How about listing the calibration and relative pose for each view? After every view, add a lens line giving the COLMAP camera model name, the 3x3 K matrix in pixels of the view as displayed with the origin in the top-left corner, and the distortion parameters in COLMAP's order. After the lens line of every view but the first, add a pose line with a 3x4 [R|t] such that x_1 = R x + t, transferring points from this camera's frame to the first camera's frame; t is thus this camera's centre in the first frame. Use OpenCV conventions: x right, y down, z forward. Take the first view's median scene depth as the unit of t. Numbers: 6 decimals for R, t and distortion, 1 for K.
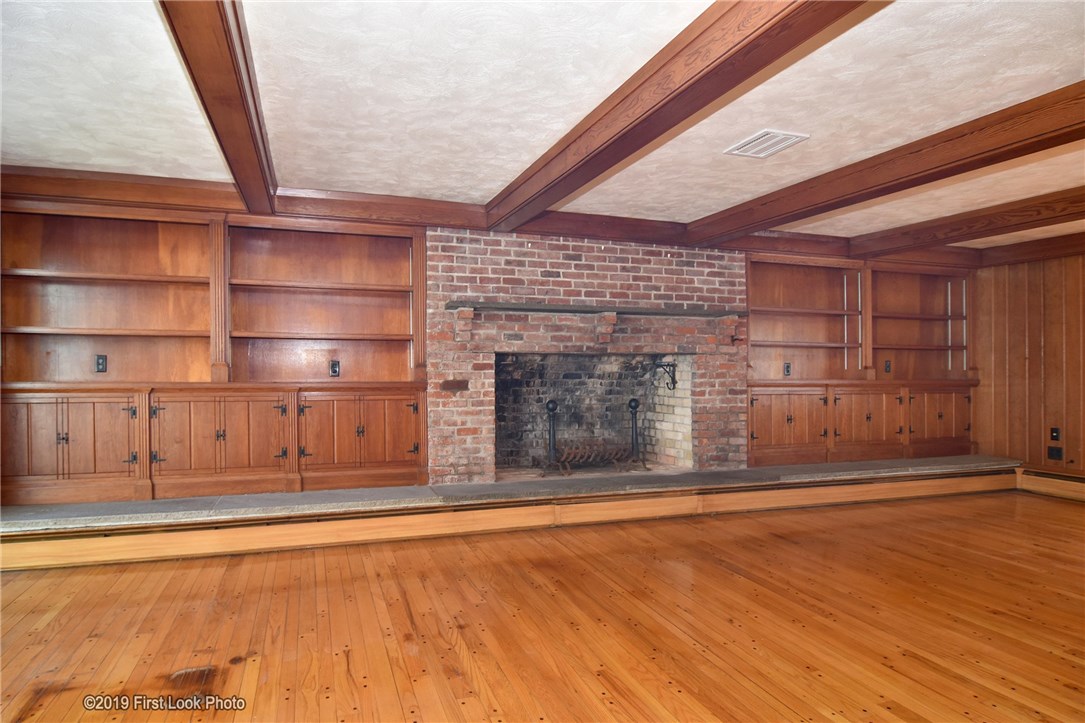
lens RADIAL K [[606.5, 0, 493.9], [0, 606.5, 356.3], [0, 0, 1]] dist [-0.007403, -0.007078]
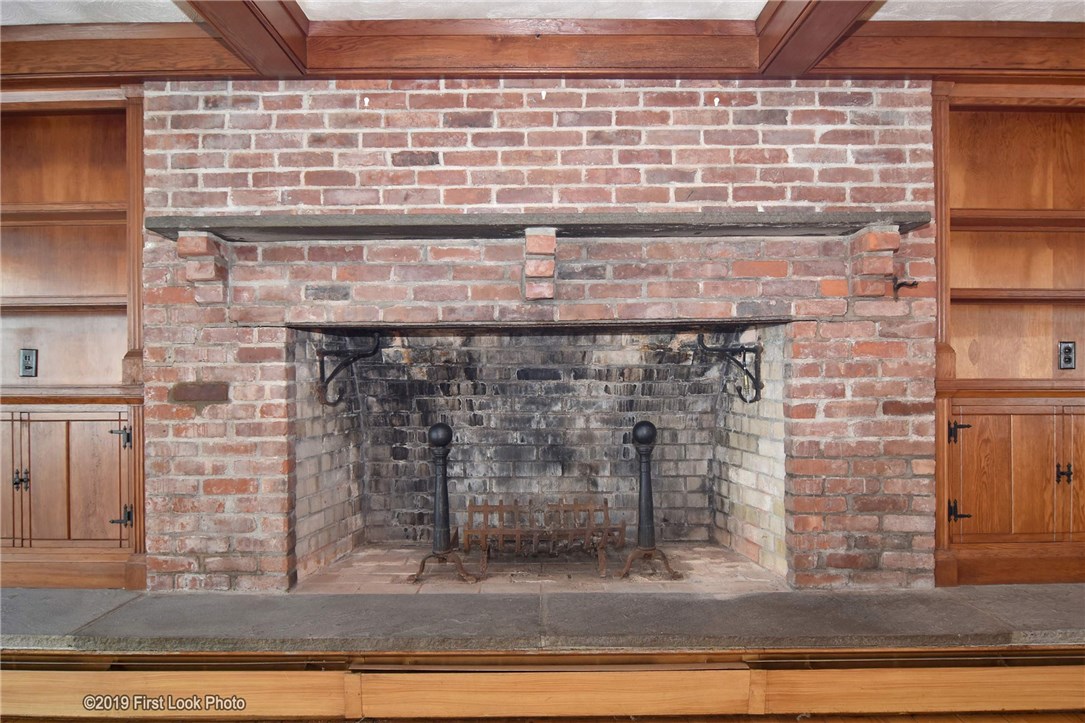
lens RADIAL K [[606.5, 0, 535.2], [0, 606.5, 369.1], [0, 0, 1]] dist [-0.007403, -0.007078]
pose [[0.942554, -0.011748, -0.333846, 0.322139], [0.016447, 0.999801, 0.011250, 0.024119], [0.333647, -0.016095, 0.942561, 0.555942]]
